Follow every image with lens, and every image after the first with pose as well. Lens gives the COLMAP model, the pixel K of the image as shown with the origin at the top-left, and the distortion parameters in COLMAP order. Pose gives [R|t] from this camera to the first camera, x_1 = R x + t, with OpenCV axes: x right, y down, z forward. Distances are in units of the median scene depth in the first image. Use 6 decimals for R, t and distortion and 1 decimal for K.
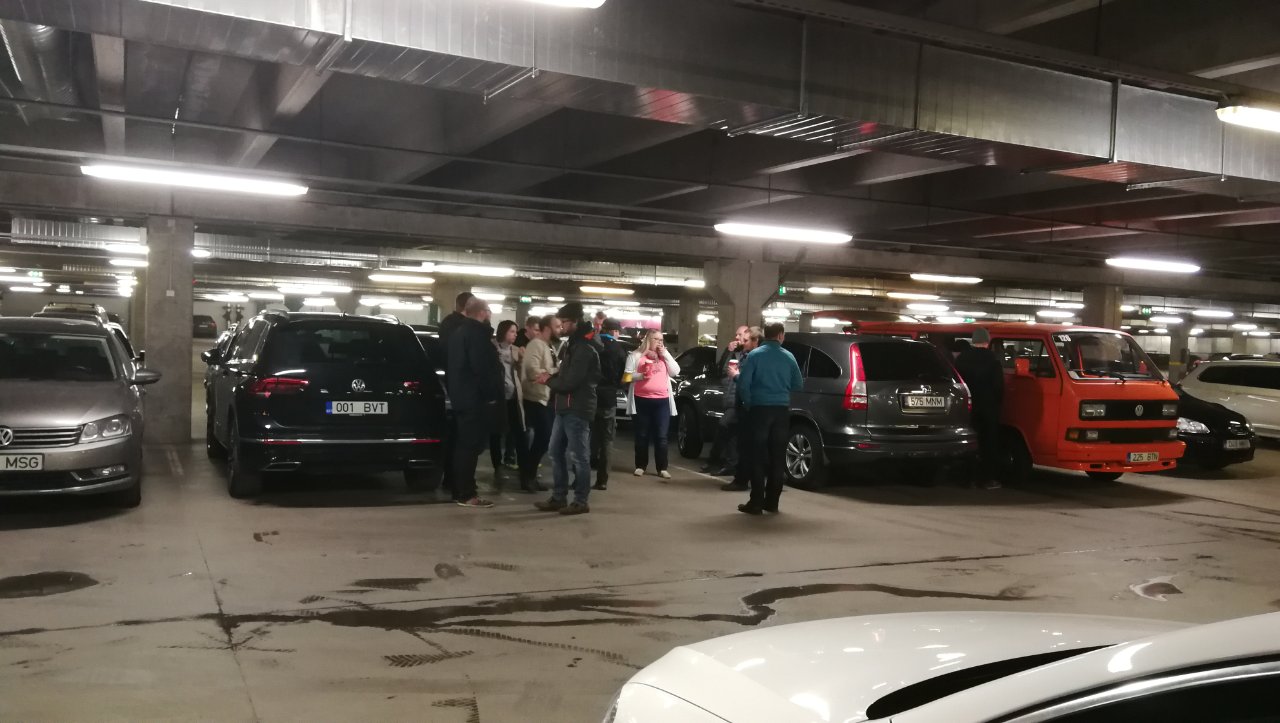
lens RADIAL K [[1042.3, 0, 639.6], [0, 1042.3, 363.8], [0, 0, 1]] dist [0.018299, 0.005437]
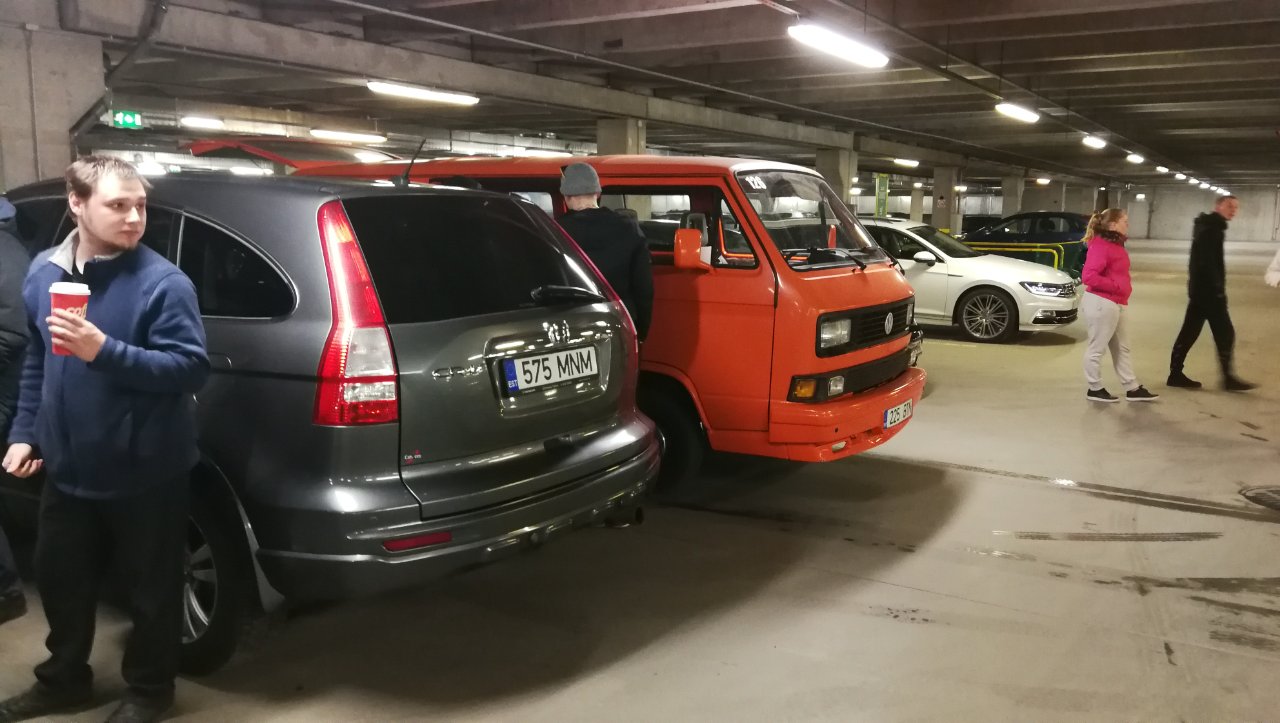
lens RADIAL K [[1042.3, 0, 640.4], [0, 1042.3, 366.2], [0, 0, 1]] dist [0.018299, 0.005437]
pose [[0.847827, -0.103867, 0.520001, 0.118792], [0.035885, 0.989619, 0.139162, -0.010671], [-0.529057, -0.099325, 0.842753, 0.690690]]
